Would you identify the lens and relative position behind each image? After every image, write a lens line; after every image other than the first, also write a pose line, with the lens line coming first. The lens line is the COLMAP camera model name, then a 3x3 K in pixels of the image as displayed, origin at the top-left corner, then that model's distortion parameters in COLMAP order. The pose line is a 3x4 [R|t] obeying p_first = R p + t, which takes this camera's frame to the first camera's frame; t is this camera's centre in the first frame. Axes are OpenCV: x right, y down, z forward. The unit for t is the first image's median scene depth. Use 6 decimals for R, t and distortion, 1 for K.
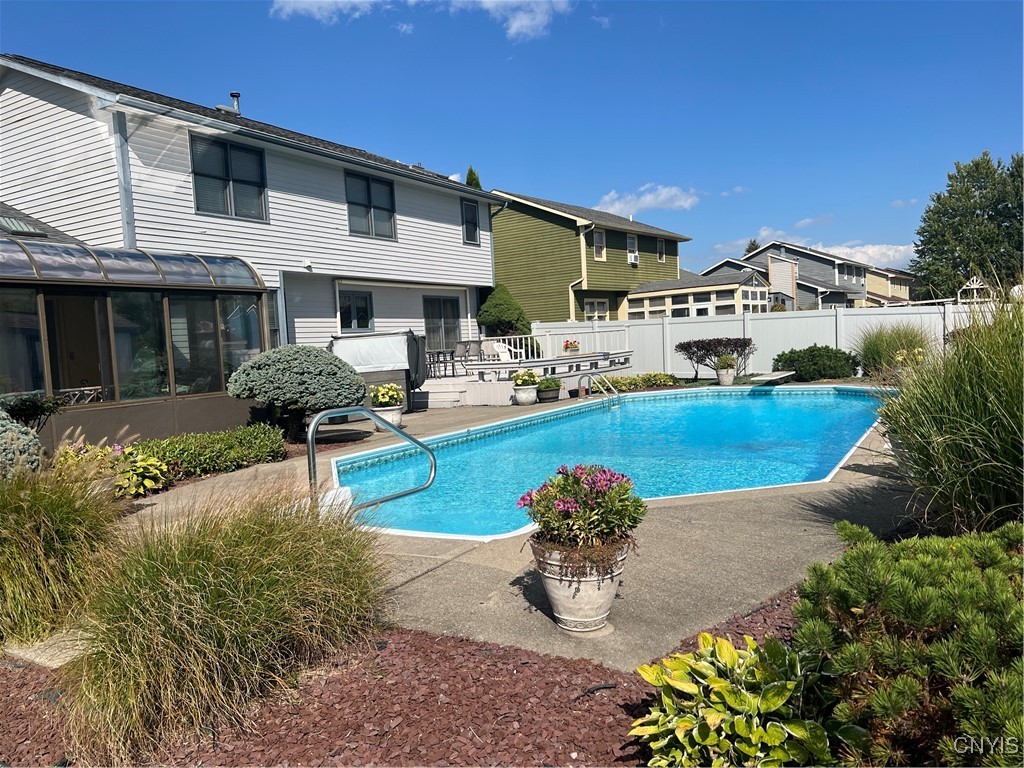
lens RADIAL K [[774.2, 0, 506.9], [0, 774.2, 397.6], [0, 0, 1]] dist [0.057519, -0.090668]
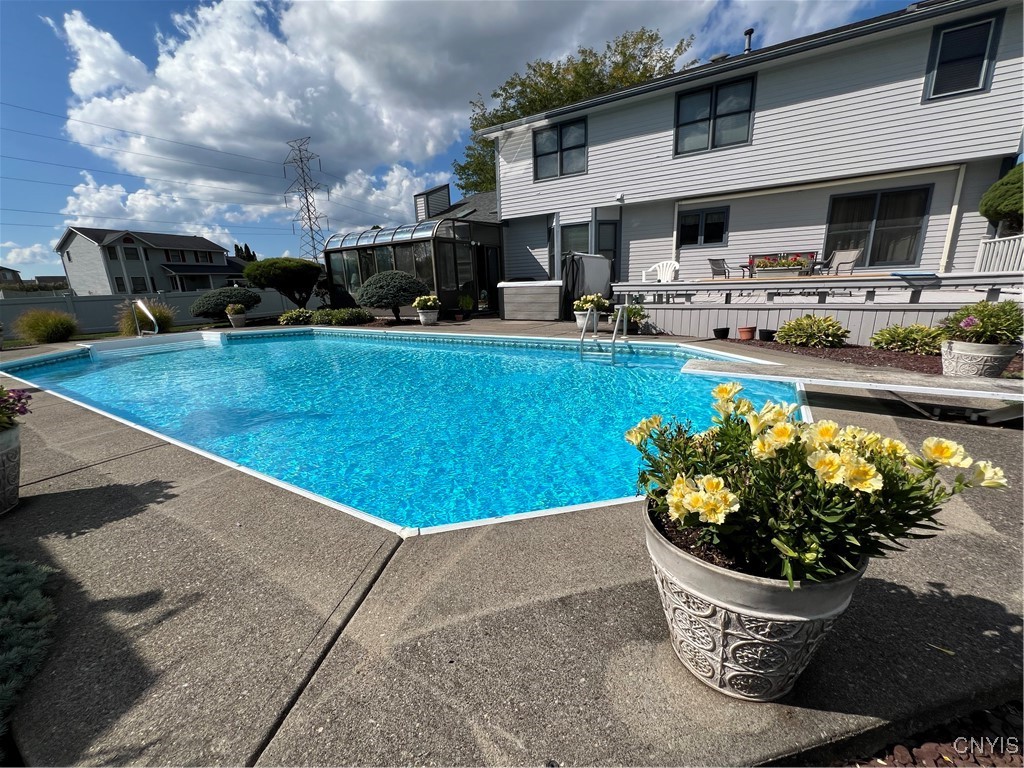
lens RADIAL K [[416.7, 0, 512.0], [0, 416.7, 384.0], [0, 0, 1]] dist [0.001336, 0.000290]
pose [[-0.044668, 0.305310, -0.951205, 0.373857], [-0.028157, 0.951392, 0.306693, -0.061183], [0.998605, 0.040483, -0.033900, 0.629390]]
